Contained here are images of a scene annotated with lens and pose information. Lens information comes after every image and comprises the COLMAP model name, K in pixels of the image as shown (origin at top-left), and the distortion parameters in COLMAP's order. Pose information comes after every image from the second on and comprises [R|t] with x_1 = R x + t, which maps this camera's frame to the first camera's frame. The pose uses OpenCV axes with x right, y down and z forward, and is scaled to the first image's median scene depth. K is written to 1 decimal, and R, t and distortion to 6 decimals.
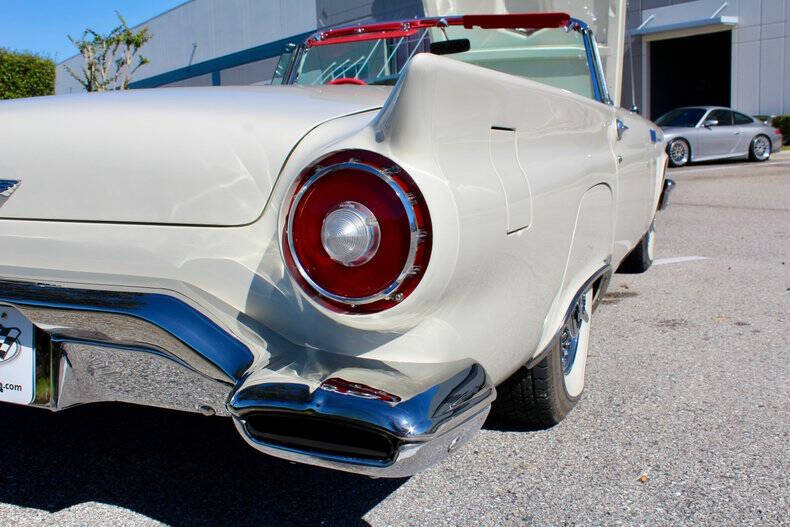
lens RADIAL K [[805.2, 0, 384.8], [0, 805.2, 265.0], [0, 0, 1]] dist [-0.088245, 0.017035]
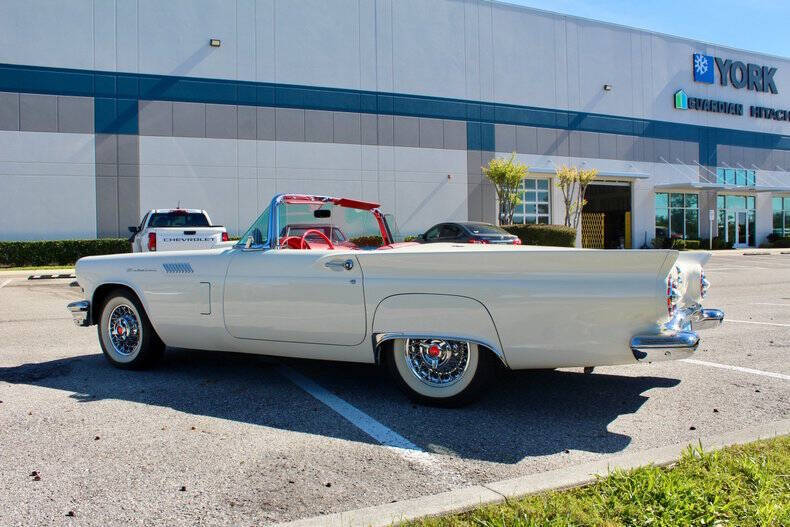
lens RADIAL K [[674.1, 0, 395.2], [0, 674.1, 273.0], [0, 0, 1]] dist [-0.163434, 0.139840]
pose [[0.146780, -0.012102, 0.989095, -1.388519], [0.158485, 0.987295, -0.011439, -0.117161], [-0.976390, 0.158436, 0.146833, 0.706781]]
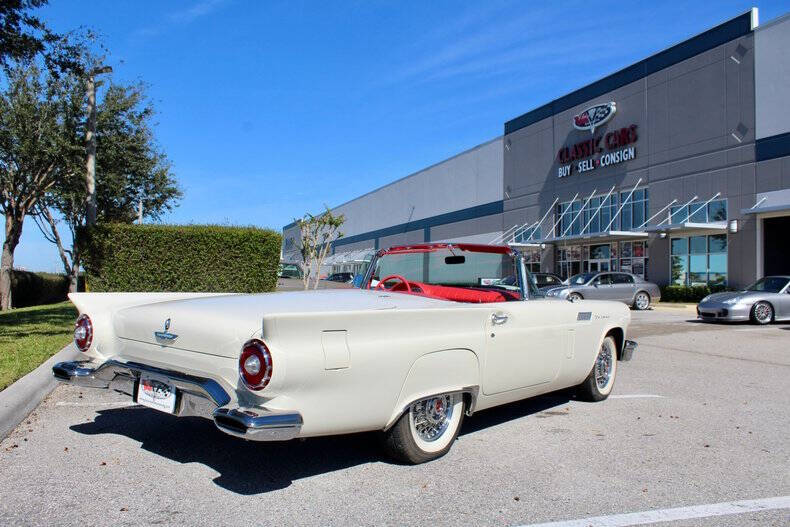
lens RADIAL K [[657.5, 0, 395.0], [0, 657.5, 274.2], [0, 0, 1]] dist [-0.165389, 0.141054]
pose [[0.964048, 0.046478, -0.261631, 0.352795], [-0.088209, 0.984729, -0.150095, -0.016842], [0.250659, 0.167777, 0.953426, -0.424323]]
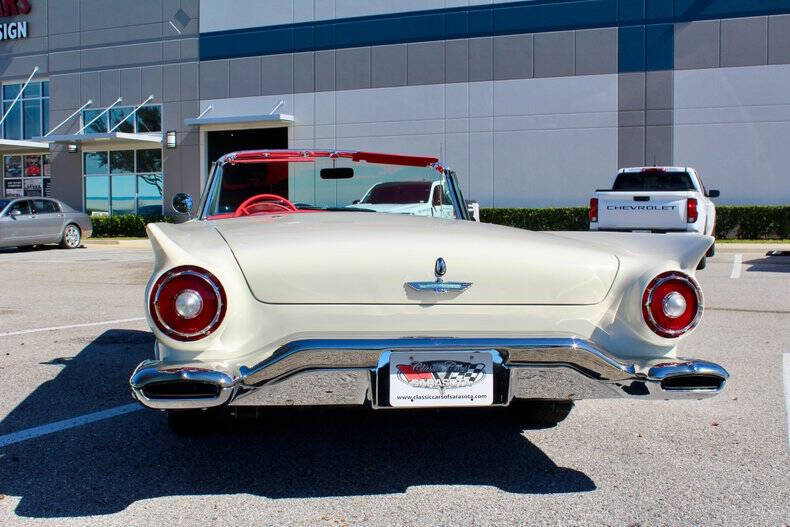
lens RADIAL K [[884.5, 0, 396.0], [0, 884.5, 272.6], [0, 0, 1]] dist [-0.119958, 0.177205]
pose [[0.829436, -0.001316, 0.558600, -0.678291], [0.057936, 0.994807, -0.083682, 0.011473], [-0.555589, 0.101772, 0.825205, -0.226489]]
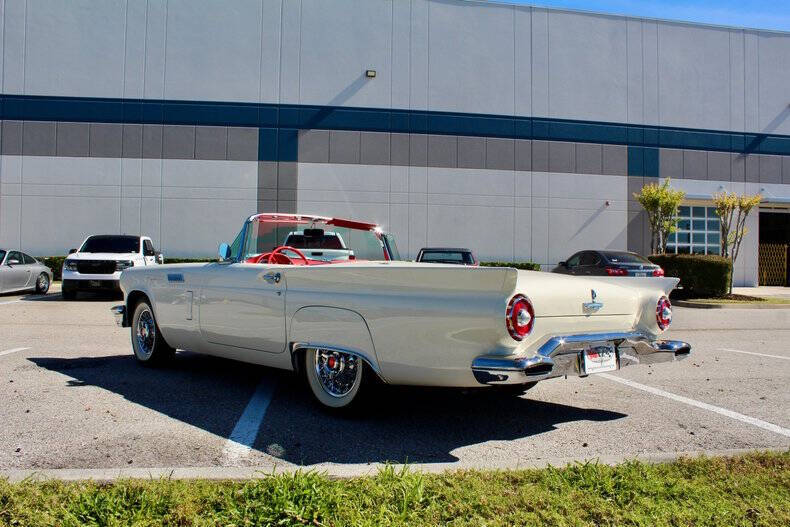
lens RADIAL K [[679.2, 0, 395.5], [0, 679.2, 269.2], [0, 0, 1]] dist [-0.163715, 0.142546]
pose [[0.413832, 0.041379, 0.909412, -1.304369], [0.109975, 0.989378, -0.095062, -0.029818], [-0.903686, 0.139353, 0.404886, 0.245874]]
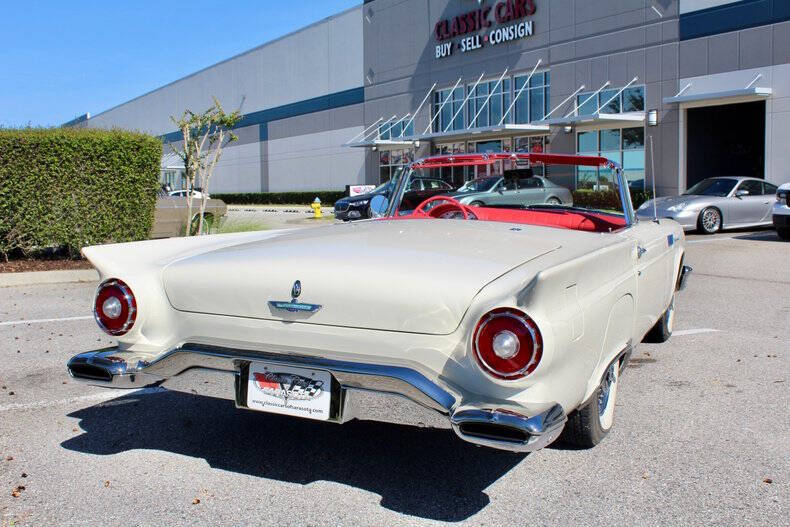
lens RADIAL K [[814.5, 0, 392.0], [0, 814.5, 266.5], [0, 0, 1]] dist [-0.130728, 0.138628]
pose [[0.999089, 0.024590, -0.034884, -0.087124], [-0.026552, 0.998024, -0.056945, -0.035939], [0.033414, 0.057819, 0.997768, -0.391712]]
